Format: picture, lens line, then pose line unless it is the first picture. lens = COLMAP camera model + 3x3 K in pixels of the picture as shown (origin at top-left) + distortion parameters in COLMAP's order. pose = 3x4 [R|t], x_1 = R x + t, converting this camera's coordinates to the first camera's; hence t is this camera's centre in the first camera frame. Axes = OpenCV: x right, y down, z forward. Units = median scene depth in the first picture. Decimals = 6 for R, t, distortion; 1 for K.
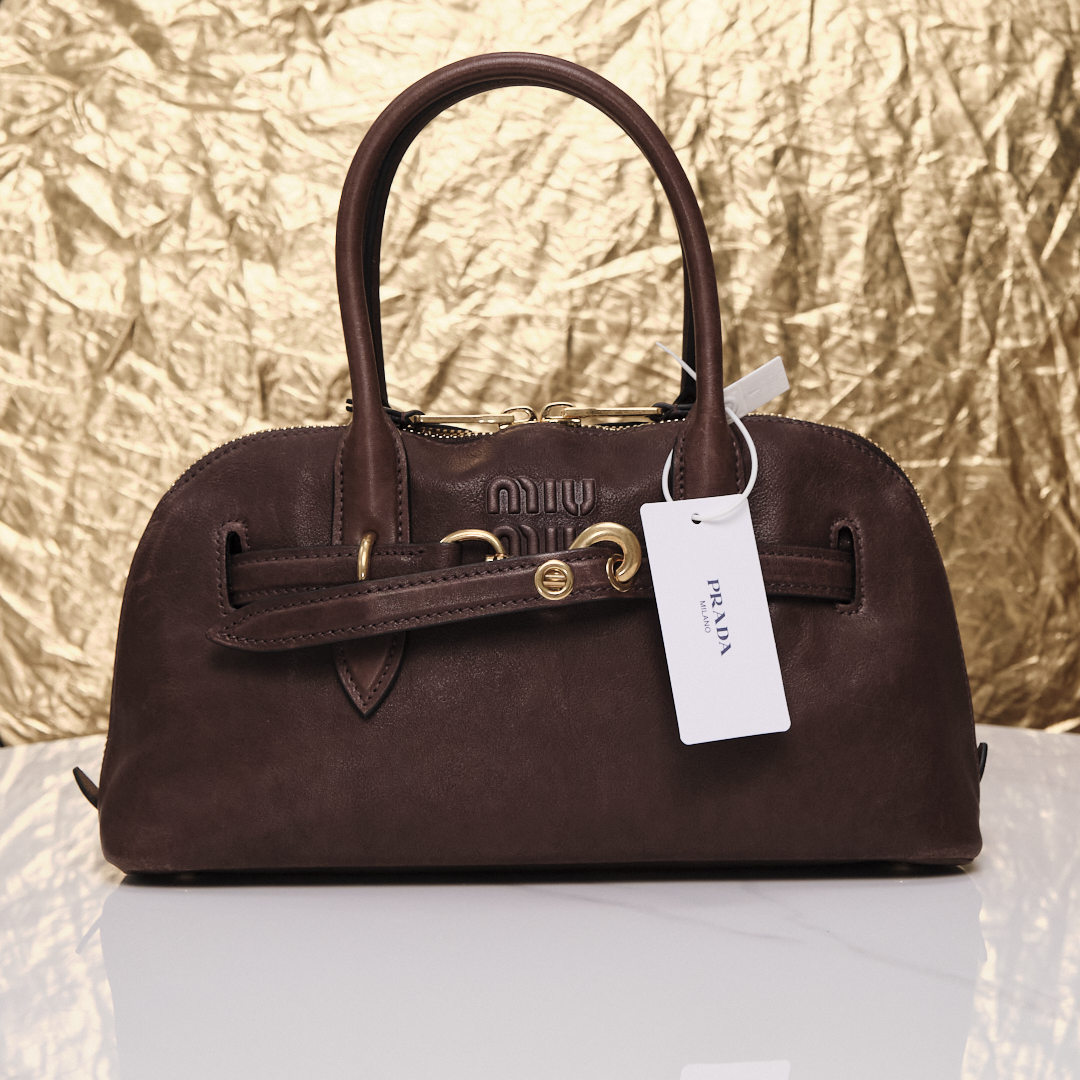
lens RADIAL K [[1995.2, 0, 540.0], [0, 1995.2, 540.0], [0, 0, 1]] dist [-0.030306, 0.131013]
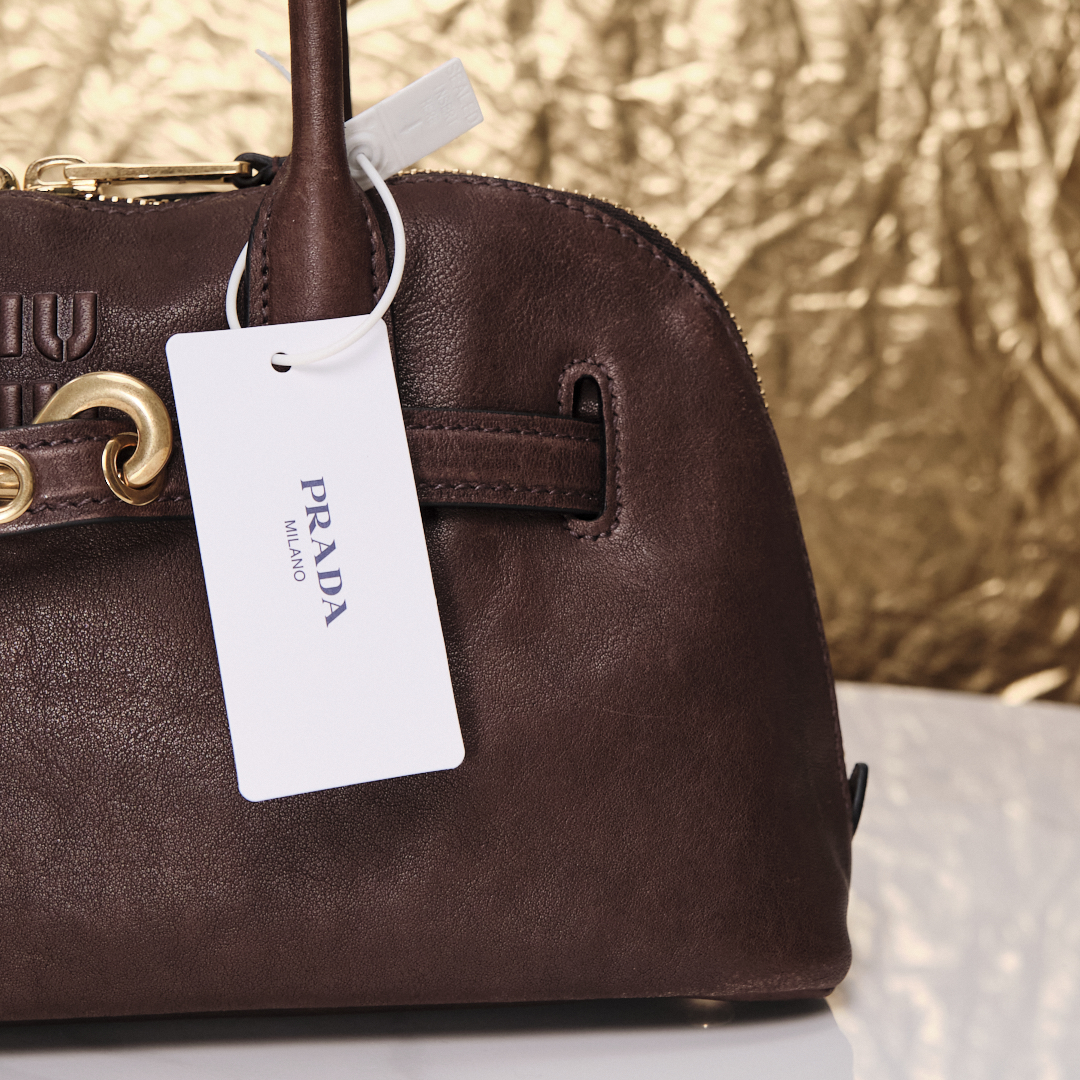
lens RADIAL K [[1982.2, 0, 540.0], [0, 1982.2, 540.0], [0, 0, 1]] dist [-0.012046, -0.115209]
pose [[0.999785, -0.017630, -0.010873, 0.143862], [0.018147, 0.998610, 0.049478, 0.010775], [0.009986, -0.049664, 0.998716, 0.461853]]
